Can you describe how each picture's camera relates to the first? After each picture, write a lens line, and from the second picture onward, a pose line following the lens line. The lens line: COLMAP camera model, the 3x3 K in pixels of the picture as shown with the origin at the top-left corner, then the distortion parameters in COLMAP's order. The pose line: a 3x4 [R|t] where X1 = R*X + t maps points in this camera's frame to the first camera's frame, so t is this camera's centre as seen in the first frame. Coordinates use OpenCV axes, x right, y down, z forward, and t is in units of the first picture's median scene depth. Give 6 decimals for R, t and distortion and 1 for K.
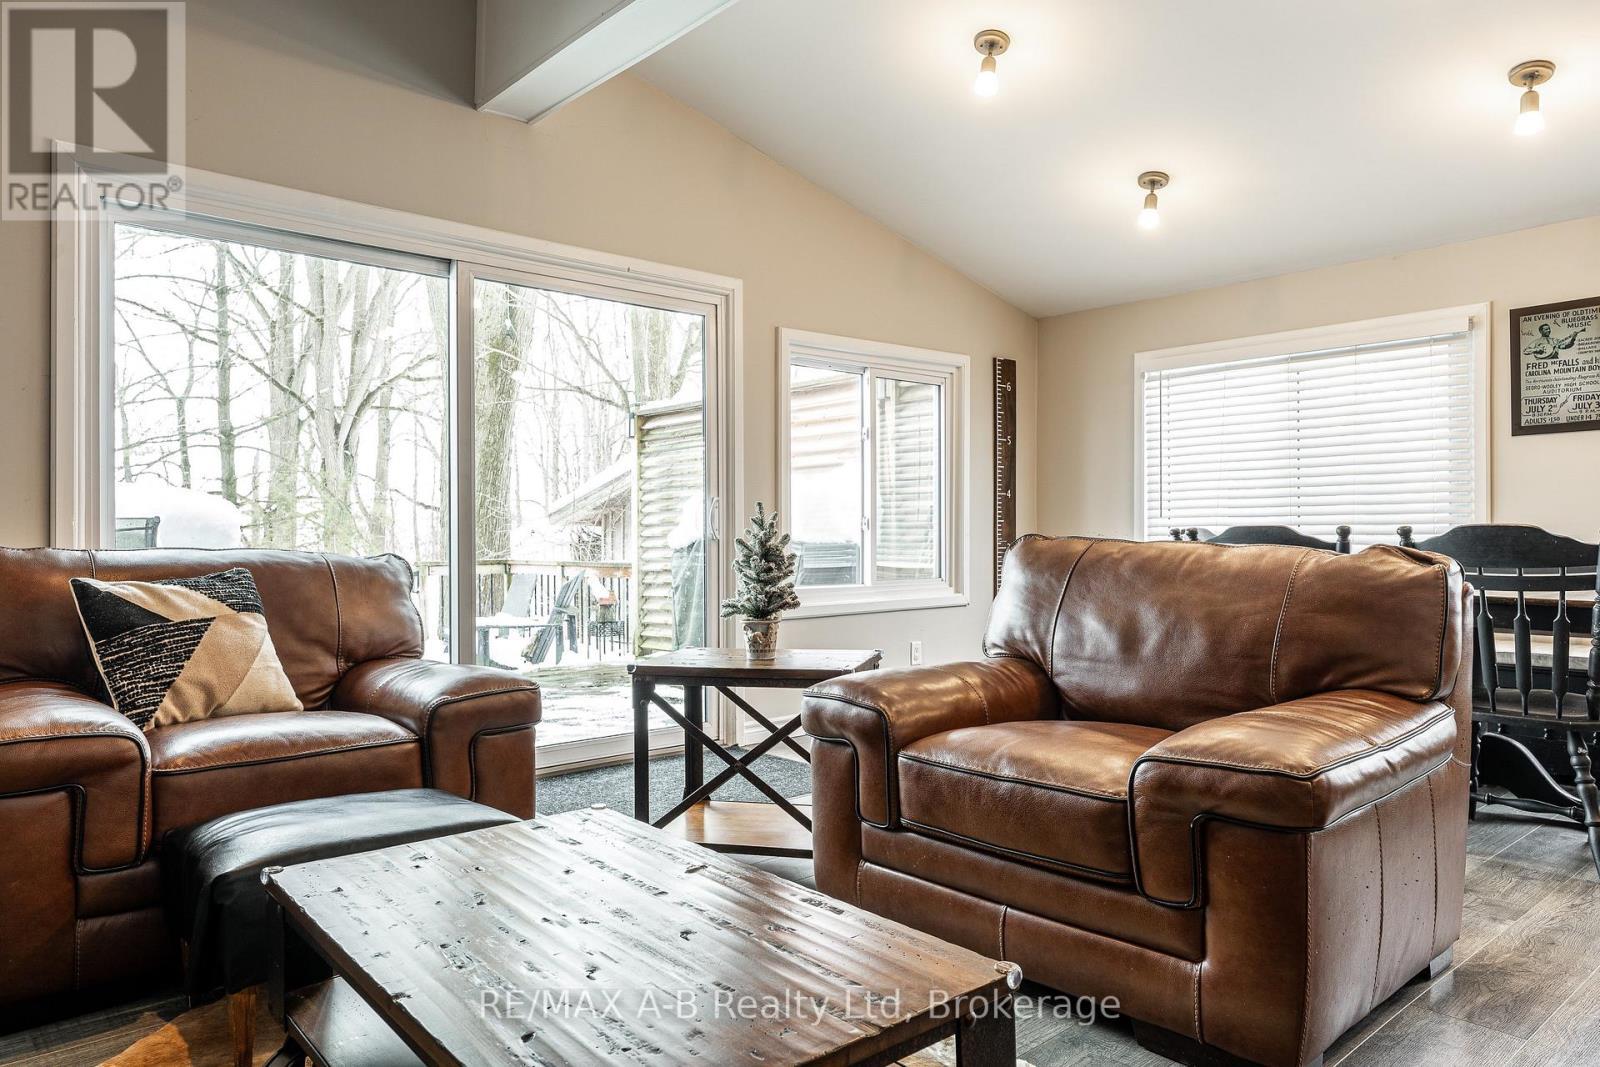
lens RADIAL K [[1053.4, 0, 804.3], [0, 1053.4, 533.5], [0, 0, 1]] dist [-0.006366, 0.005471]
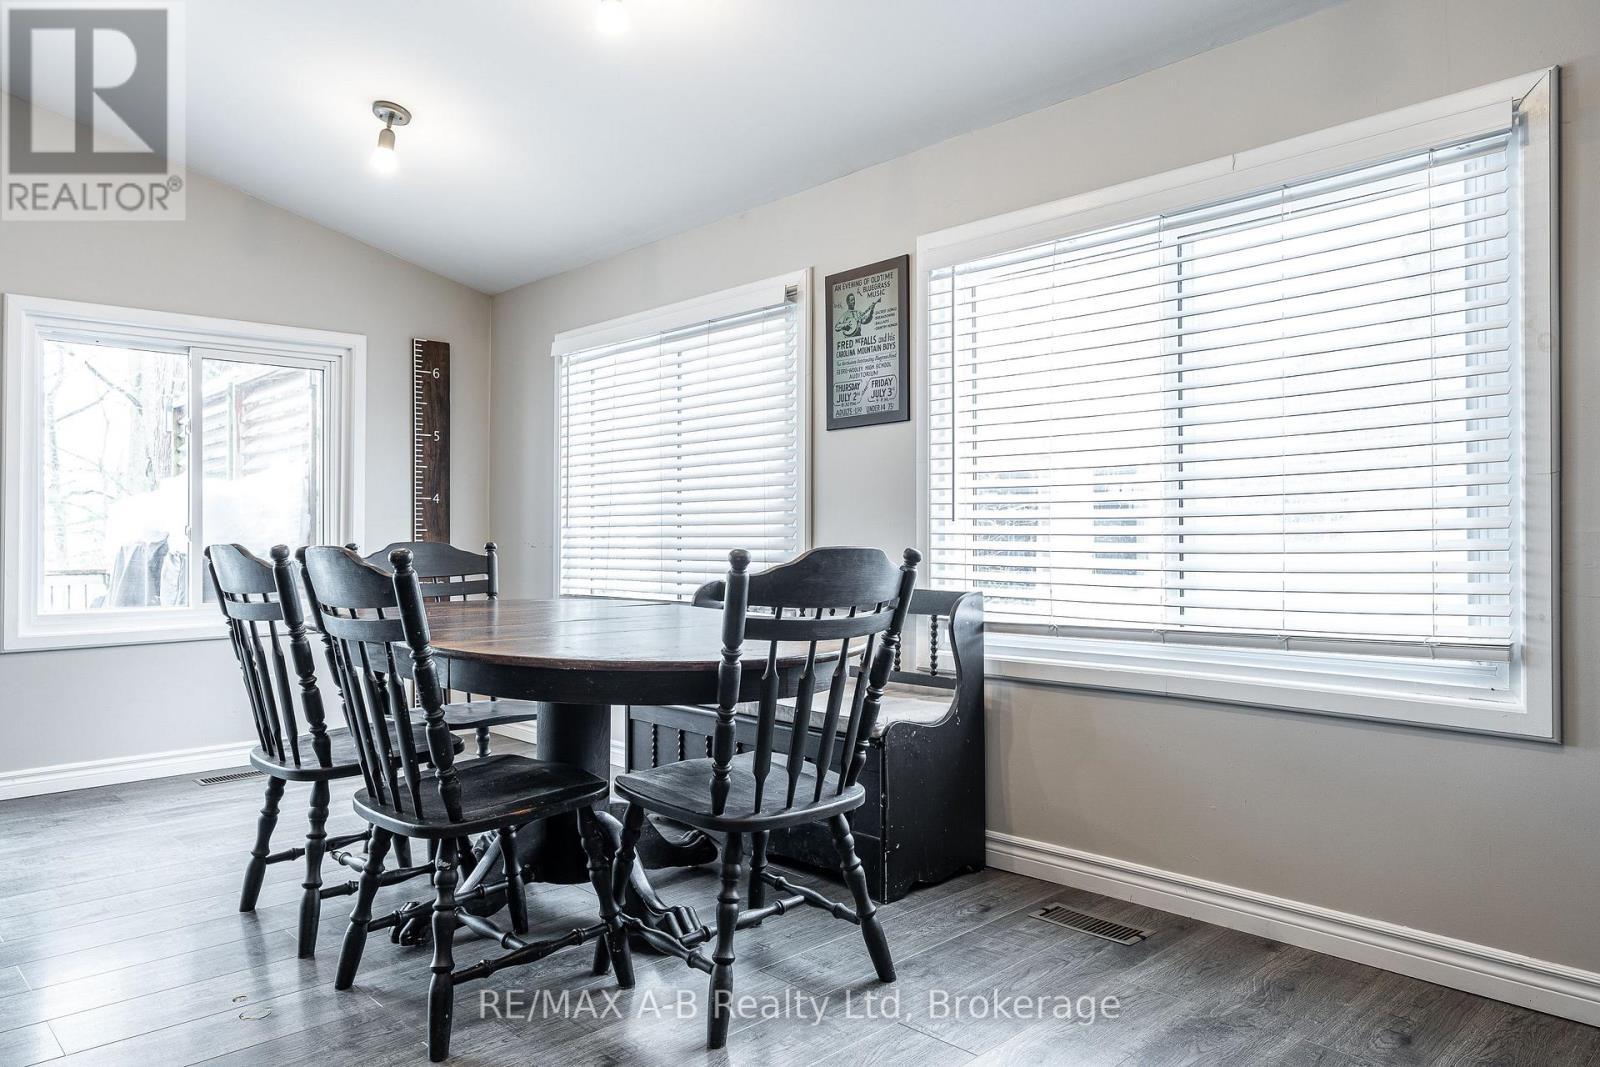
lens RADIAL K [[1059.5, 0, 791.7], [0, 1059.5, 536.1], [0, 0, 1]] dist [-0.000242, -0.003822]
pose [[0.999228, 0.002193, 0.039235, 0.614030], [-0.002146, 0.999997, -0.001242, -0.009006], [-0.039238, 0.001156, 0.999229, 0.173808]]
